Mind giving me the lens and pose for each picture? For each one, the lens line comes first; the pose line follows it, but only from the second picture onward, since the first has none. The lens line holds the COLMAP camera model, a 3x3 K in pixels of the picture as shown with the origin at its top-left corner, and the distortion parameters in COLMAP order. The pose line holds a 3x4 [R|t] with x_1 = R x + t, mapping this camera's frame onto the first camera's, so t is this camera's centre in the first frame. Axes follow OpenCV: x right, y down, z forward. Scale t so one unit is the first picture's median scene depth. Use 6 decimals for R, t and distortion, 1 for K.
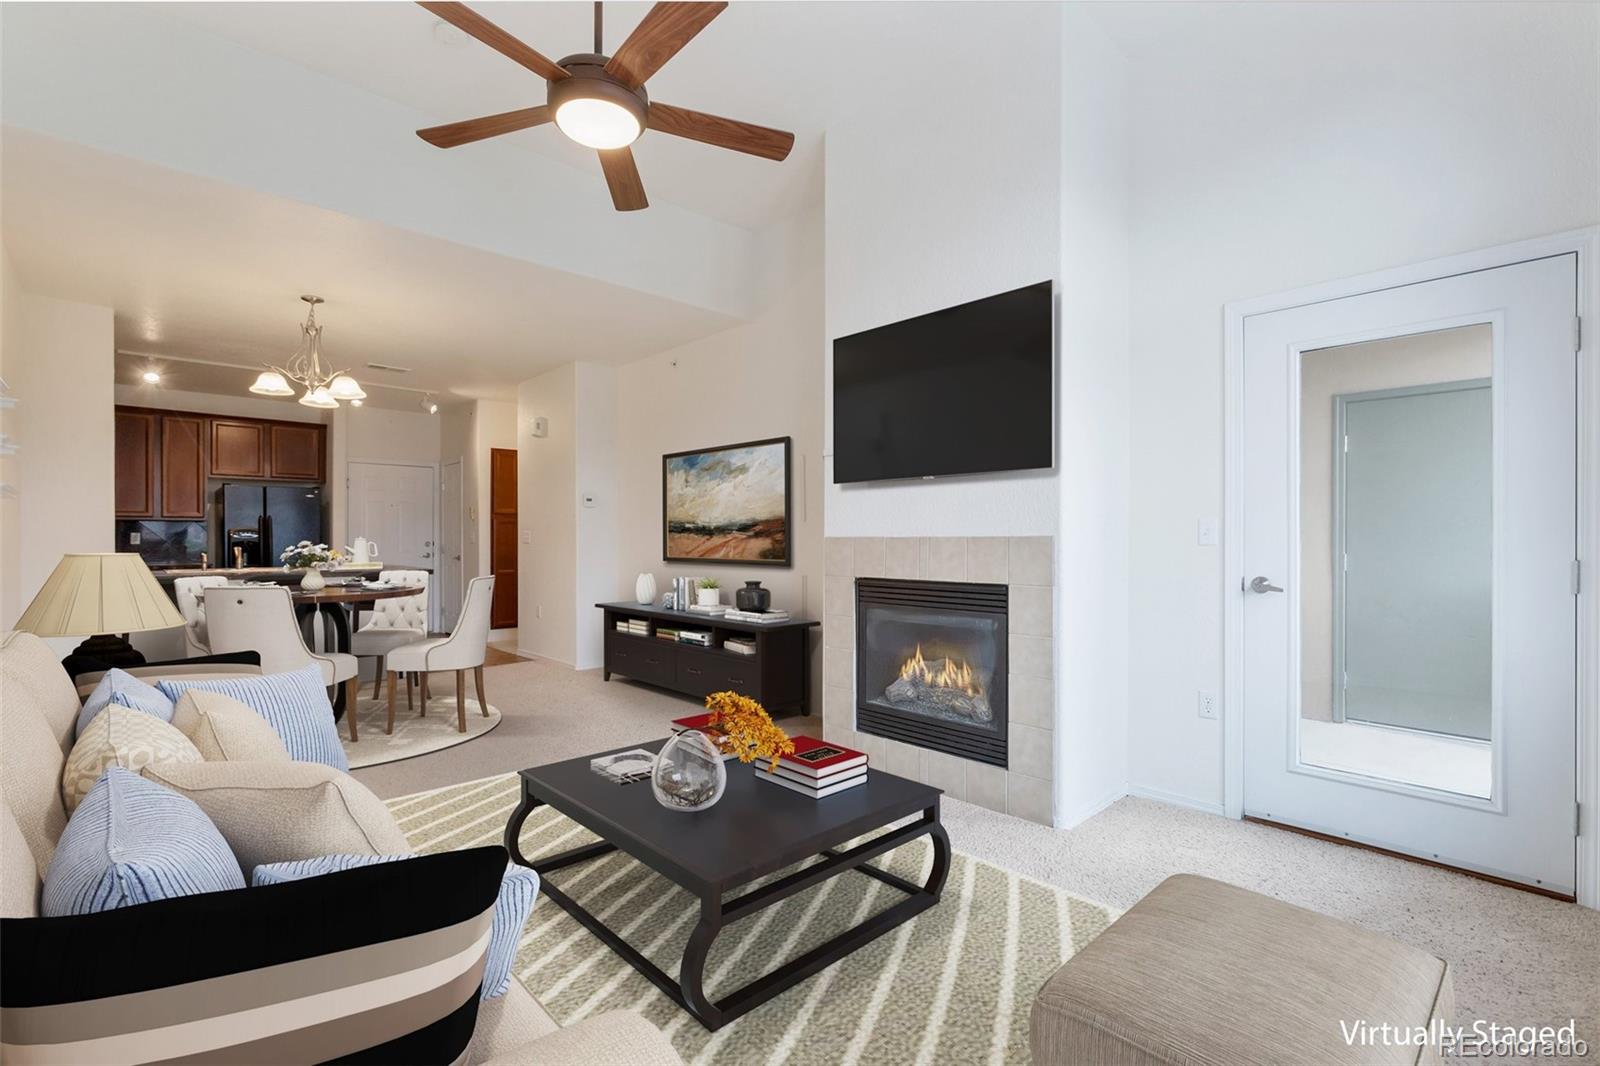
lens RADIAL K [[723.0, 0, 798.1], [0, 723.0, 534.8], [0, 0, 1]] dist [-0.014415, 0.005713]
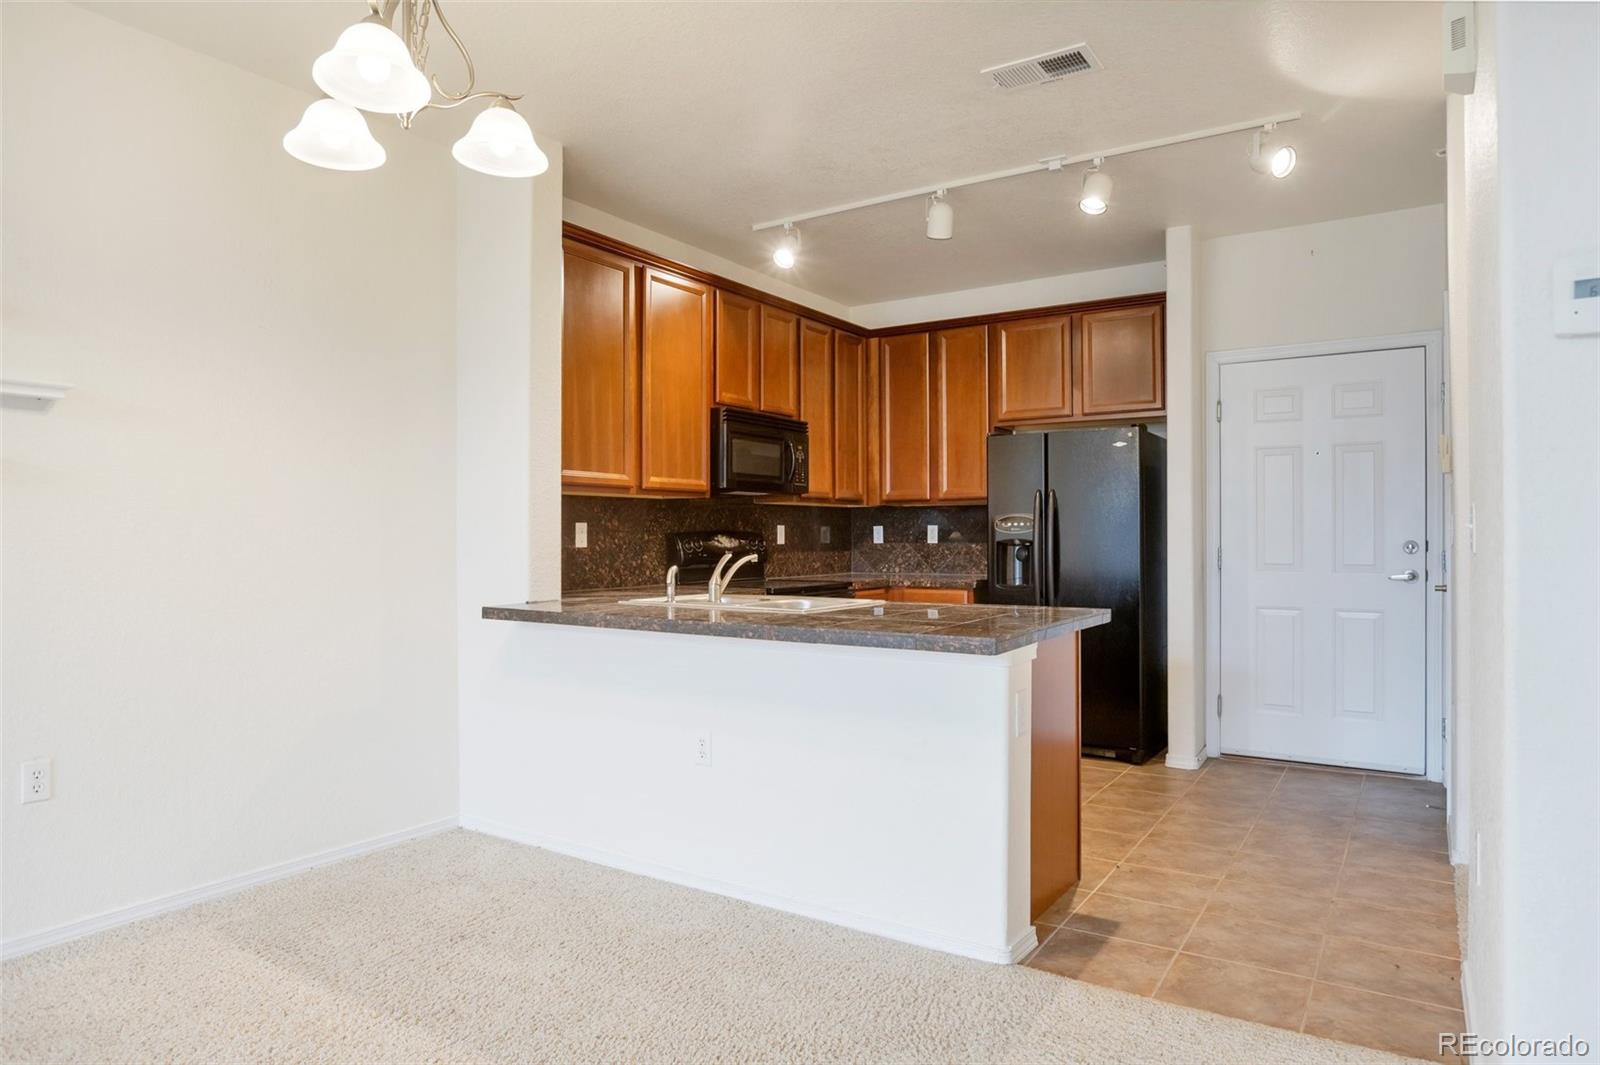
lens RADIAL K [[956.7, 0, 800.0], [0, 956.7, 532.5], [0, 0, 1]] dist [-0.055765, 0.000134]
pose [[0.238246, -0.004184, -0.971196, -0.136941], [0.004971, 0.999983, -0.003088, 0.006395], [0.971192, -0.004093, 0.238263, 0.747147]]
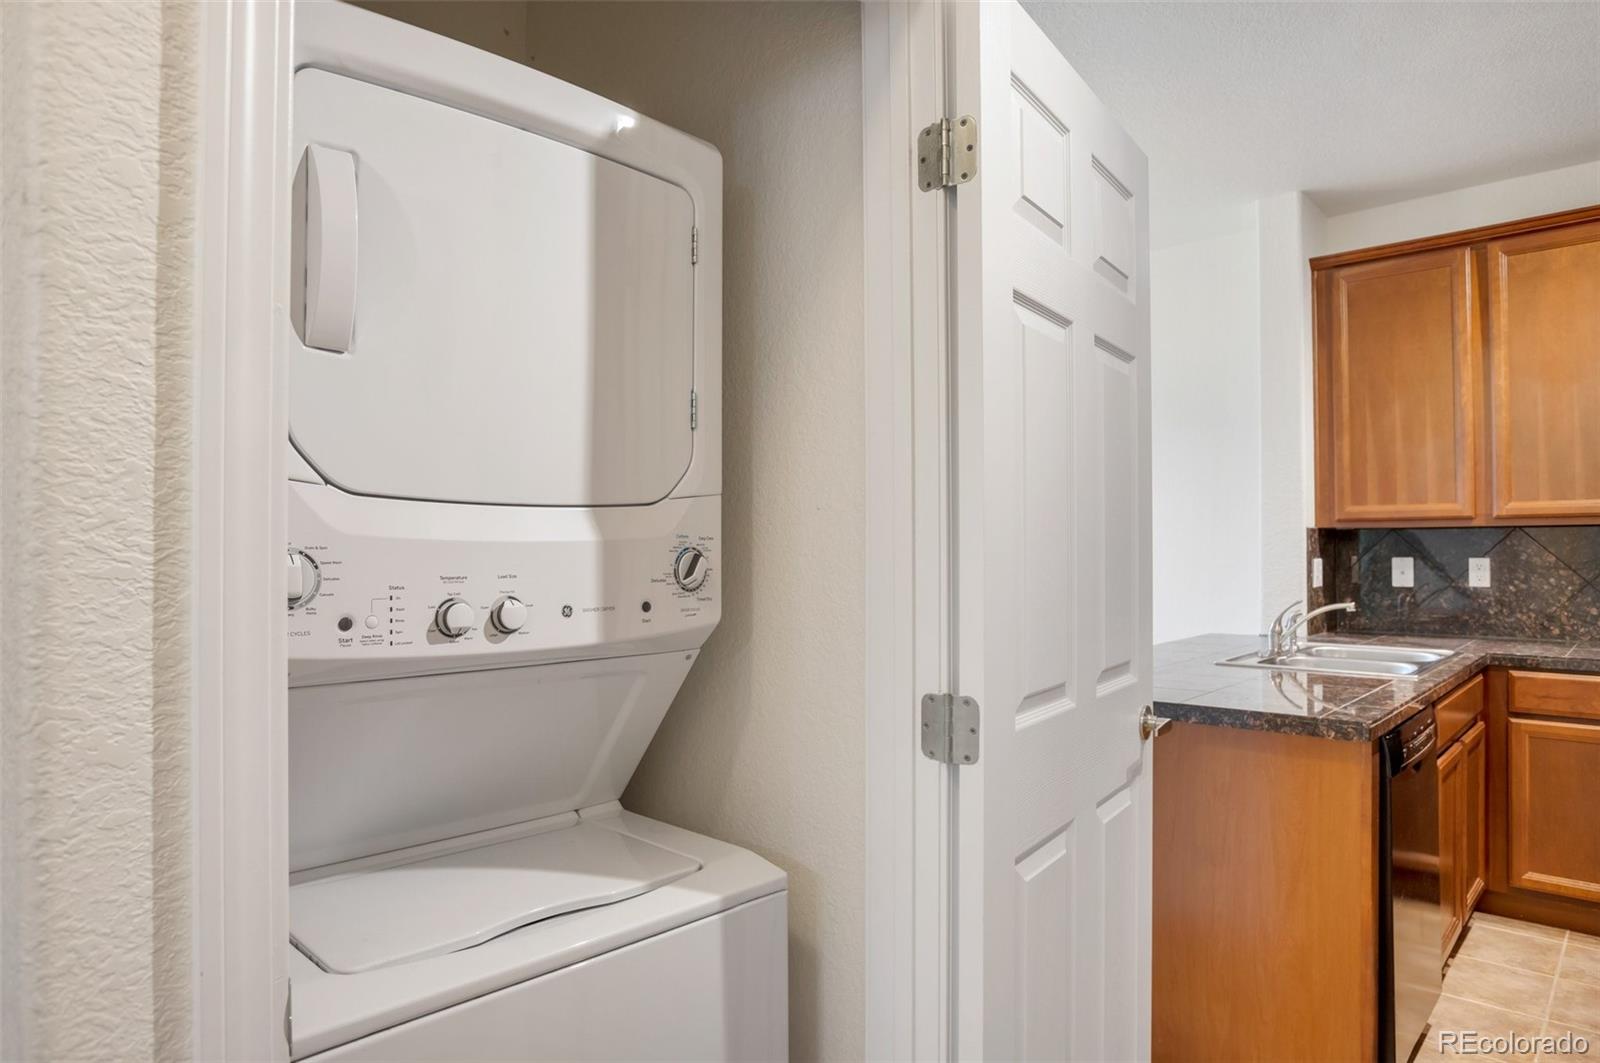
lens RADIAL K [[960.5, 0, 800.0], [0, 960.5, 531.5], [0, 0, 1]] dist [-0.028374, 0.000332]
pose [[-0.996276, 0.001227, -0.086213, -0.368889], [0.003111, 0.999759, -0.021730, -0.008366], [0.086166, -0.021917, -0.996040, 1.300184]]
